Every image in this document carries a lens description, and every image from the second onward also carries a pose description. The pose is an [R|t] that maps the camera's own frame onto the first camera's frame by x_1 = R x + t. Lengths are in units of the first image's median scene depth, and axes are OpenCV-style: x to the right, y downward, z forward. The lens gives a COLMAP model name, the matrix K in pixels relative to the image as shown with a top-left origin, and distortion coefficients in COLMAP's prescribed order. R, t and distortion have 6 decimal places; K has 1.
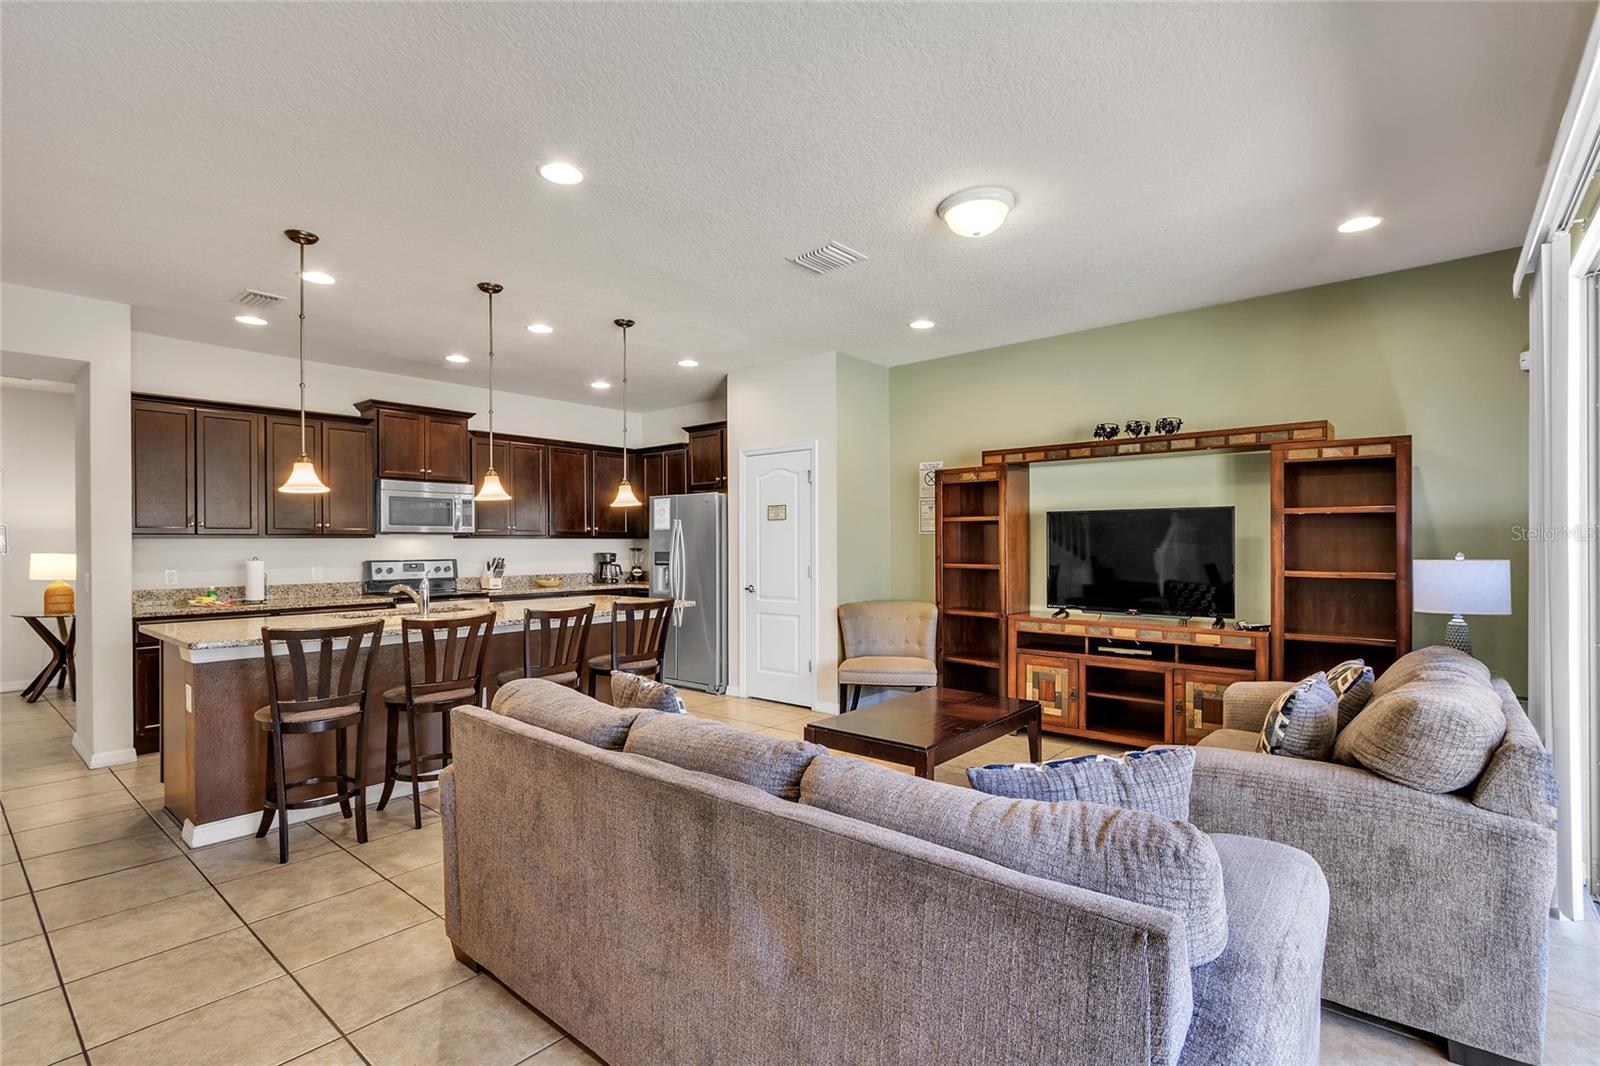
lens RADIAL K [[736.6, 0, 799.9], [0, 736.6, 552.8], [0, 0, 1]] dist [0.004431, -0.002721]
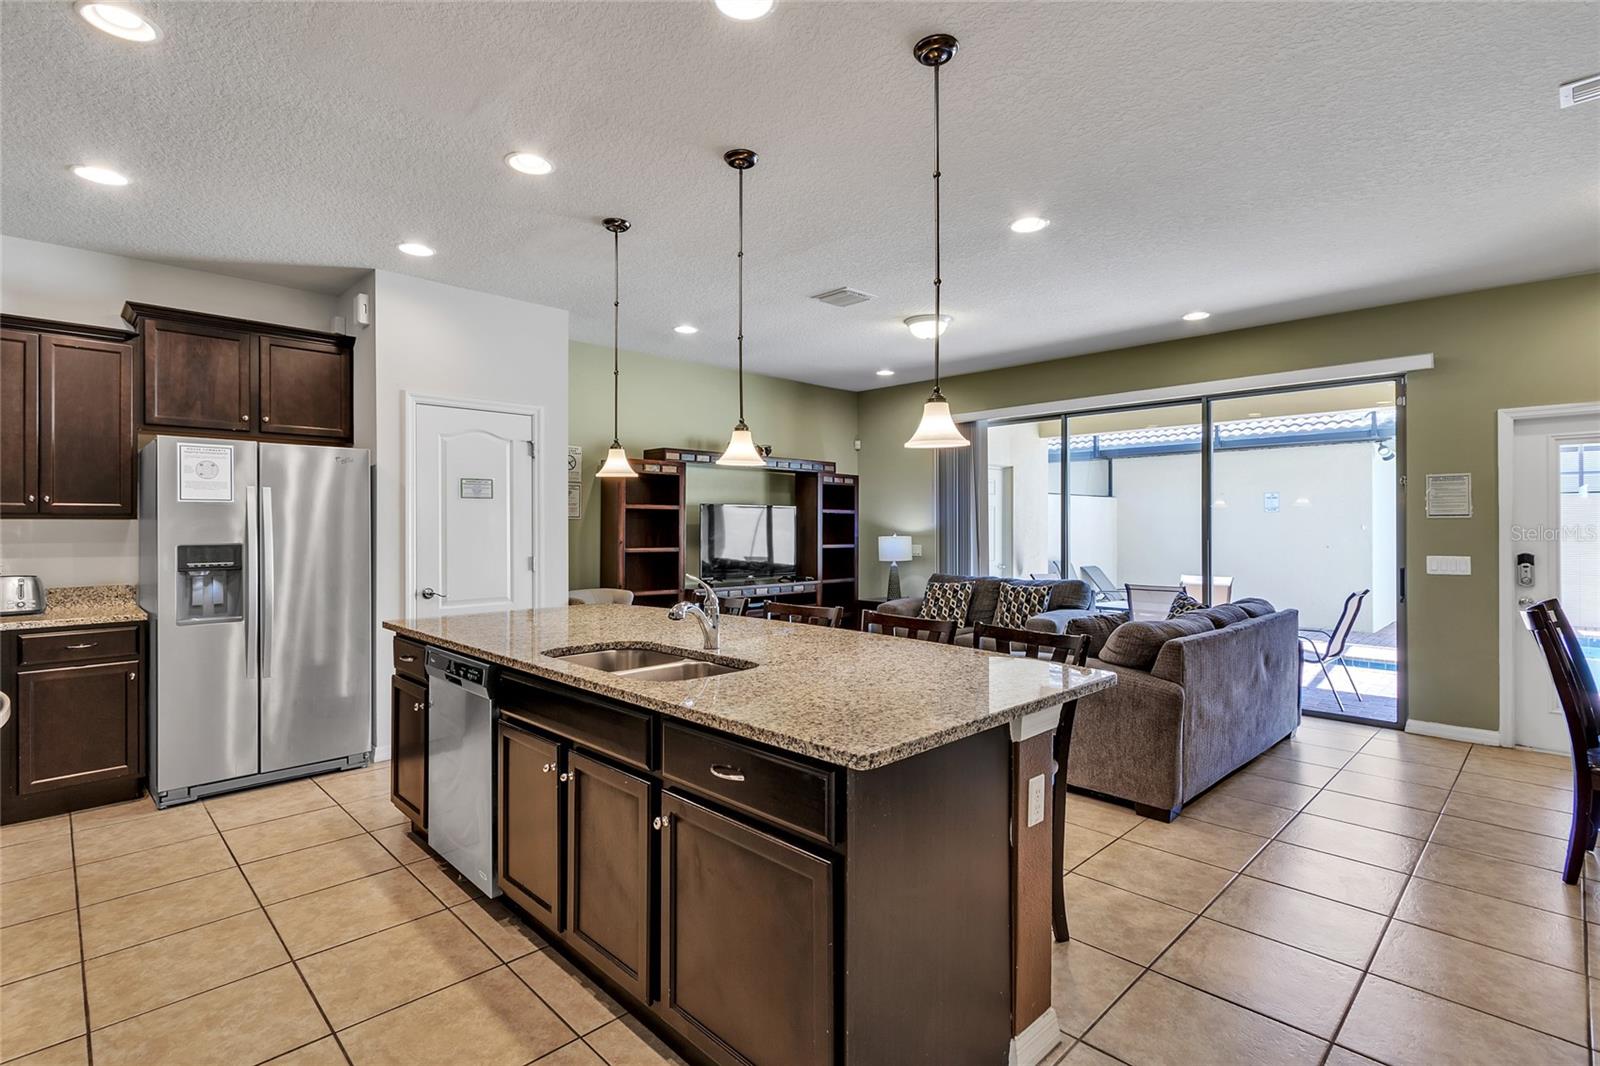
lens RADIAL K [[736.6, 0, 798.7], [0, 736.6, 523.5], [0, 0, 1]] dist [0.004431, -0.002721]
pose [[0.094503, 0.007865, 0.995494, -0.797849], [0.013330, 0.999869, -0.009165, -0.007692], [-0.995435, 0.014136, 0.094385, 0.639459]]
